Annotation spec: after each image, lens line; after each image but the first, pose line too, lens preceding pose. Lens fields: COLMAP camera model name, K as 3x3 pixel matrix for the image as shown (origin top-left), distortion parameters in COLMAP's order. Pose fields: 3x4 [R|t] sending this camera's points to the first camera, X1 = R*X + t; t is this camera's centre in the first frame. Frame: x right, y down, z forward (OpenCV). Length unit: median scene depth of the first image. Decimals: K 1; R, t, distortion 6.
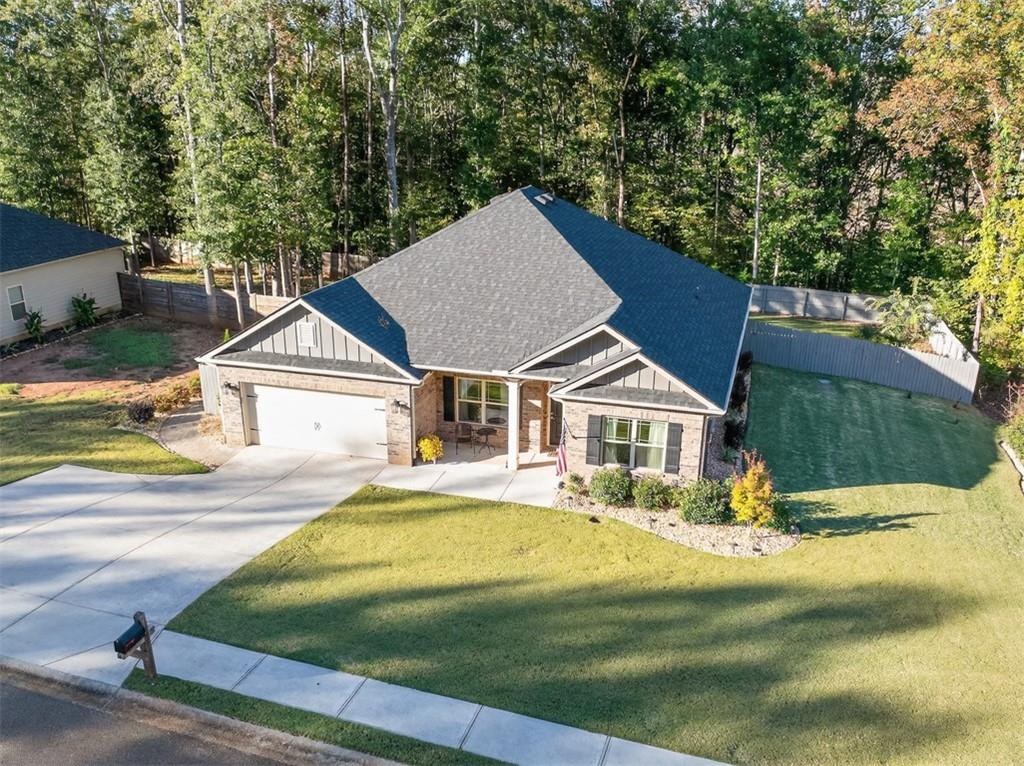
lens RADIAL K [[823.3, 0, 493.3], [0, 823.3, 438.1], [0, 0, 1]] dist [-0.016723, -0.005092]
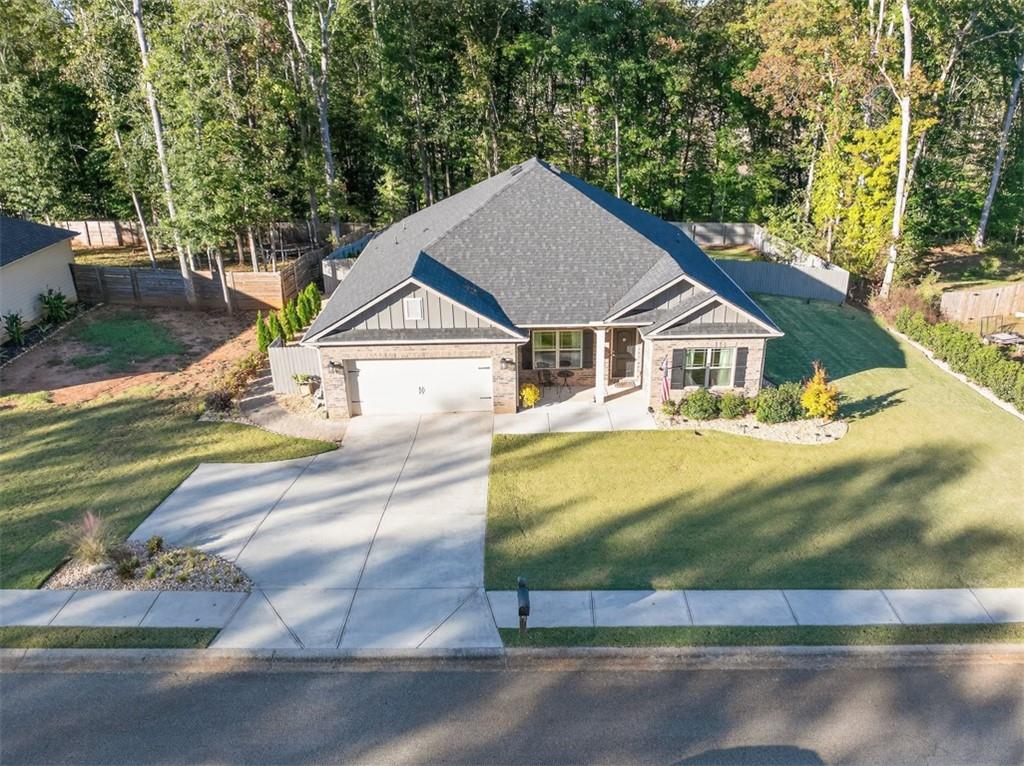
lens RADIAL K [[735.3, 0, 512.0], [0, 735.3, 383.0], [0, 0, 1]] dist [-0.007609, -0.002685]
pose [[0.949964, -0.140827, 0.278813, -0.395050], [0.132699, 0.989998, 0.047911, -0.058780], [-0.282772, -0.008516, 0.959149, 0.019666]]
